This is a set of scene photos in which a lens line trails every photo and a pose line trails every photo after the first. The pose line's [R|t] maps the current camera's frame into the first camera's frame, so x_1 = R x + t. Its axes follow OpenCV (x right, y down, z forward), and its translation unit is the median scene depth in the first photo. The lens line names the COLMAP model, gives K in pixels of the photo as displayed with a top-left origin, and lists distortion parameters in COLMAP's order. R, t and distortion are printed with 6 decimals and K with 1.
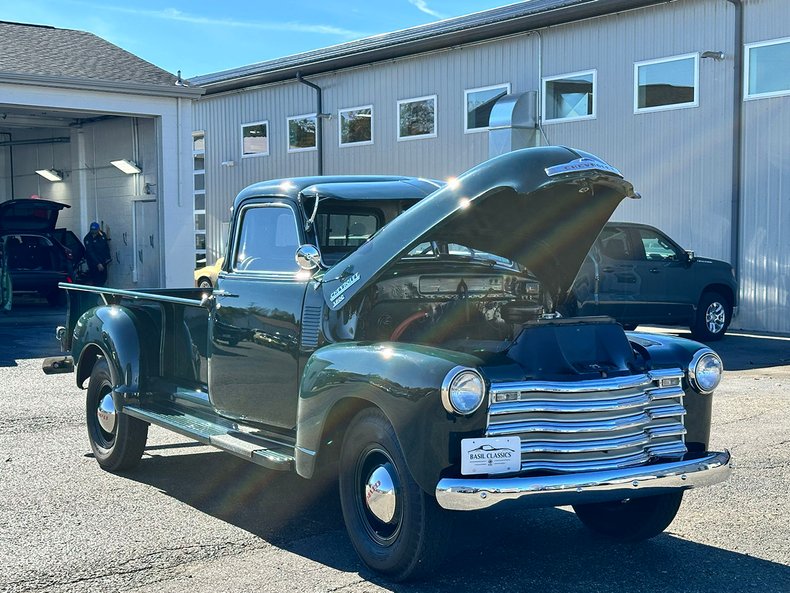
lens RADIAL K [[1228.5, 0, 386.2], [0, 1228.5, 293.1], [0, 0, 1]] dist [0.145364, -0.017238]
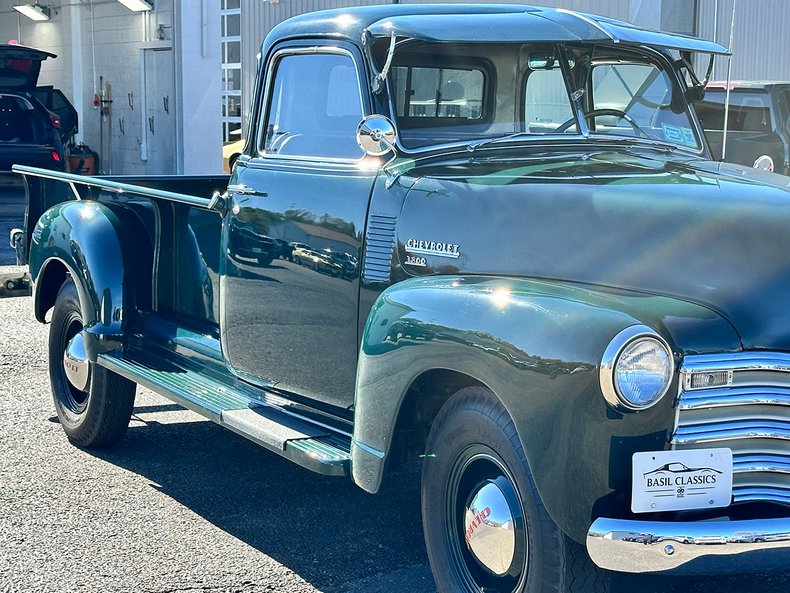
lens RADIAL K [[1577.7, 0, 381.4], [0, 1577.7, 297.0], [0, 0, 1]] dist [0.066302, 0.362286]
pose [[0.998042, 0.019673, -0.059378, -0.011475], [-0.015033, 0.996871, 0.077598, -0.009069], [0.060718, -0.076554, 0.995215, 0.187496]]
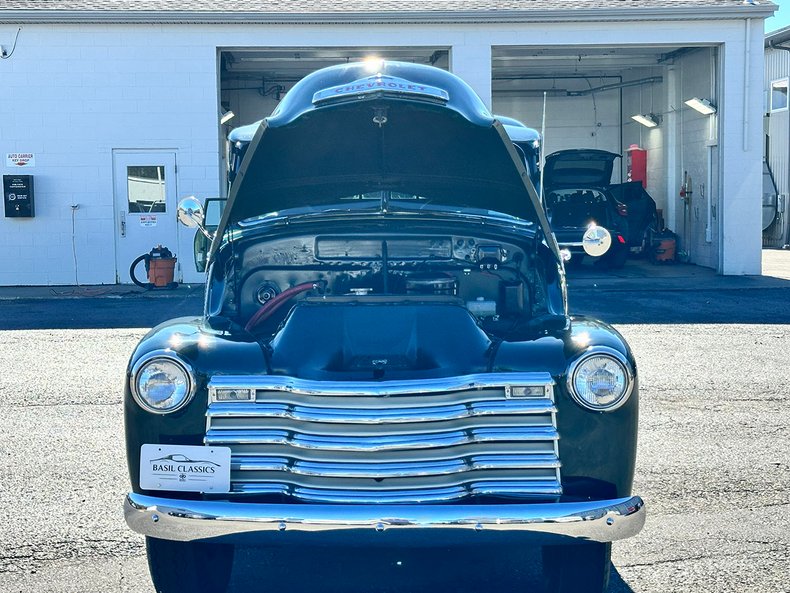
lens RADIAL K [[1385.9, 0, 398.4], [0, 1385.9, 299.3], [0, 0, 1]] dist [0.141563, -0.049500]
pose [[0.817140, 0.031031, -0.575603, 0.531098], [-0.012279, 0.999260, 0.036439, -0.006286], [0.576308, -0.022707, 0.816917, 0.277123]]
